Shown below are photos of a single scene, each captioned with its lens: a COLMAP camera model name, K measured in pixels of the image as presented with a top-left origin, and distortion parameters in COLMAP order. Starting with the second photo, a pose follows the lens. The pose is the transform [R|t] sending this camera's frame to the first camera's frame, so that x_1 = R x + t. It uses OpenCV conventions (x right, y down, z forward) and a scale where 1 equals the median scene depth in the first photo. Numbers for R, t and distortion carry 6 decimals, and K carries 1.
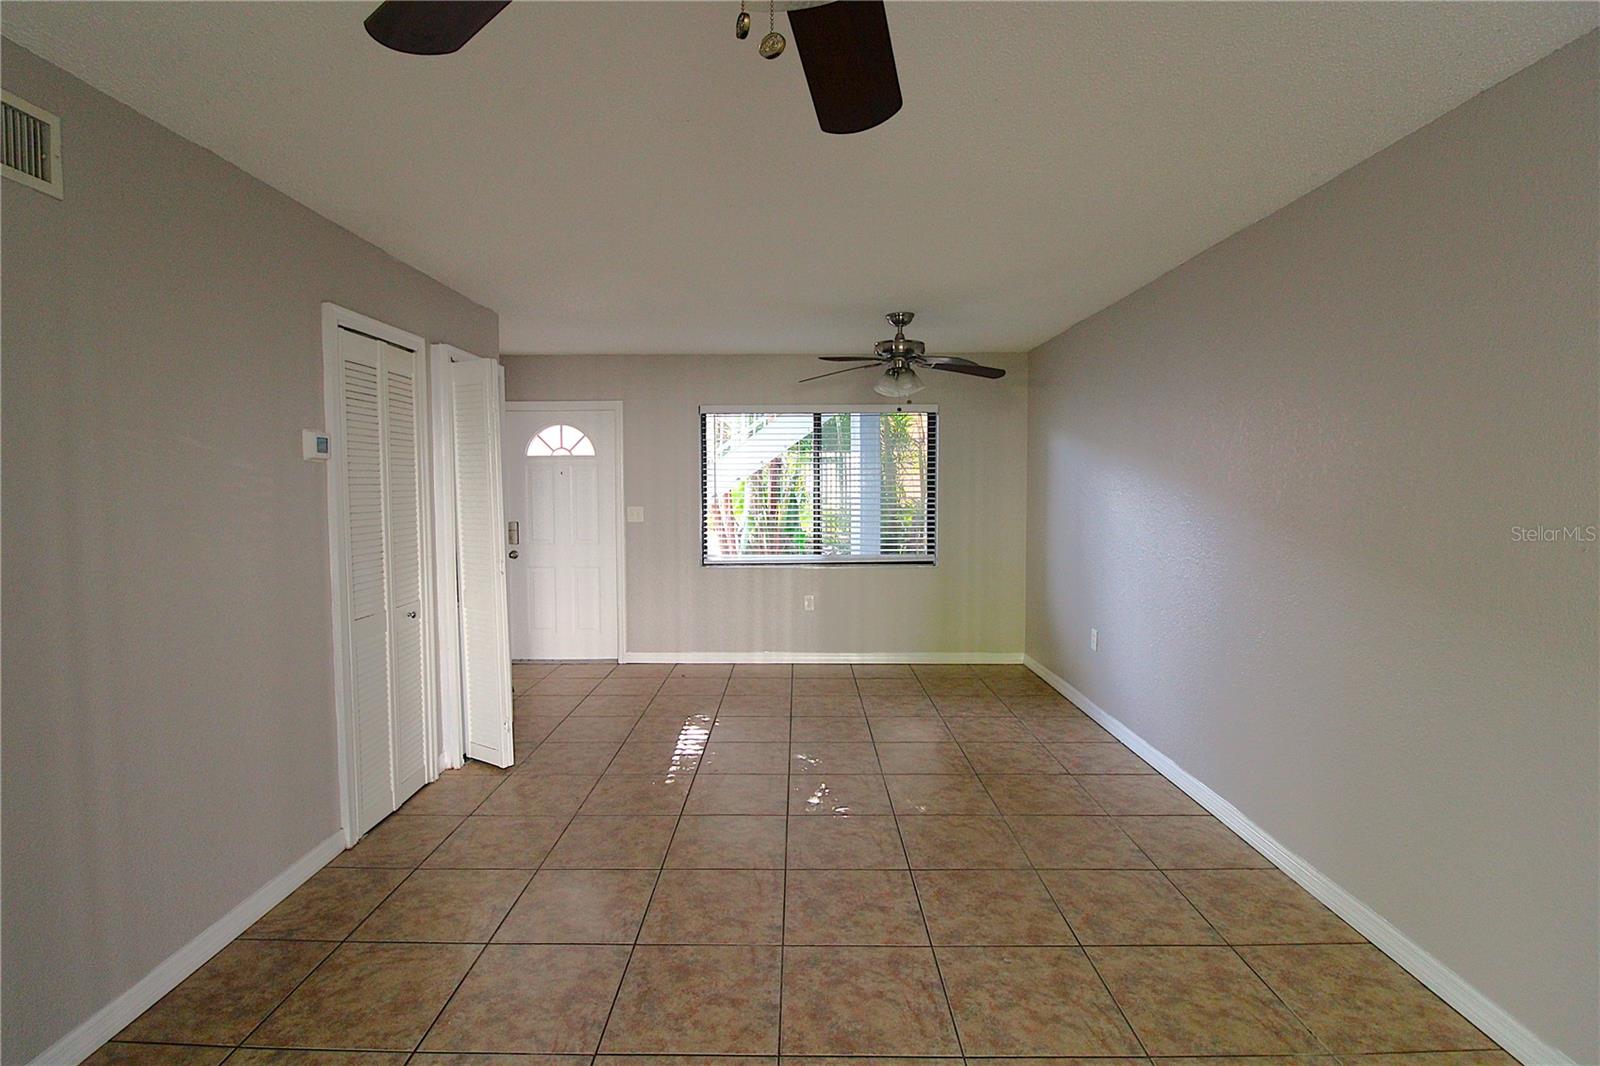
lens RADIAL K [[749.0, 0, 800.0], [0, 749.0, 533.0], [0, 0, 1]] dist [-0.000690, -0.000146]
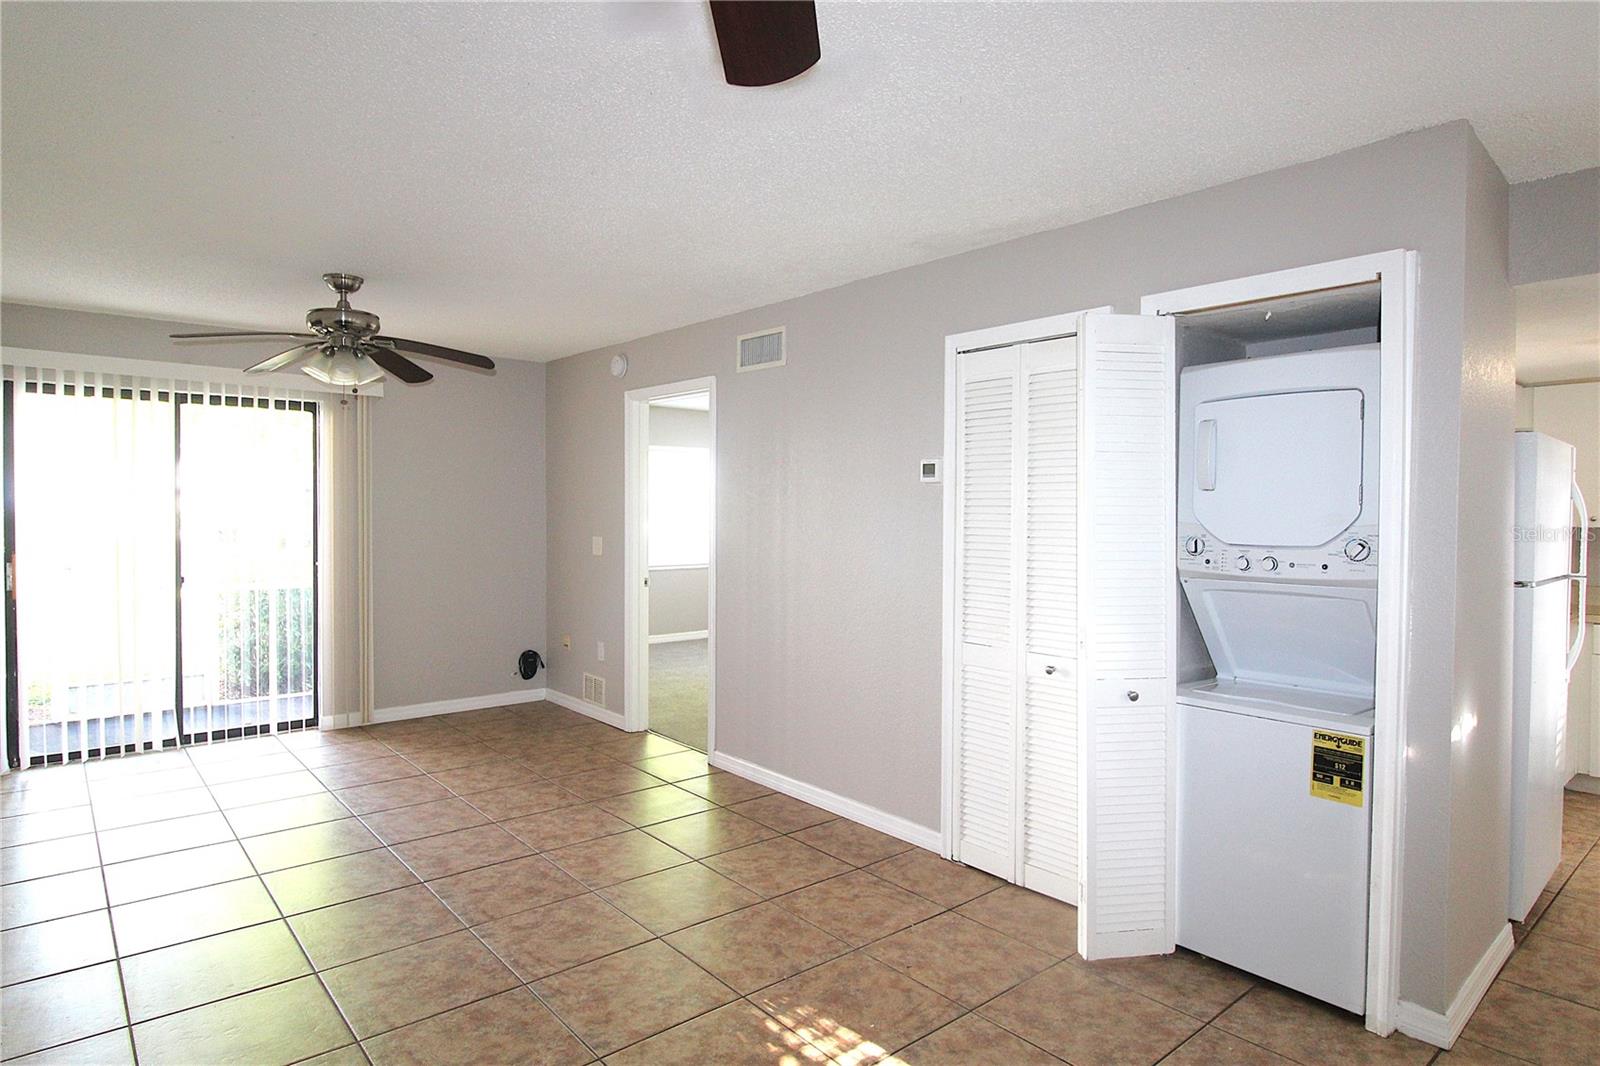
lens RADIAL K [[924.0, 0, 800.0], [0, 924.0, 533.0], [0, 0, 1]] dist [-0.002979, -0.000444]
pose [[-0.767342, 0.014789, -0.641068, 0.408486], [-0.047117, 0.995731, 0.079369, -0.131899], [0.639505, 0.091108, -0.763369, 2.037756]]
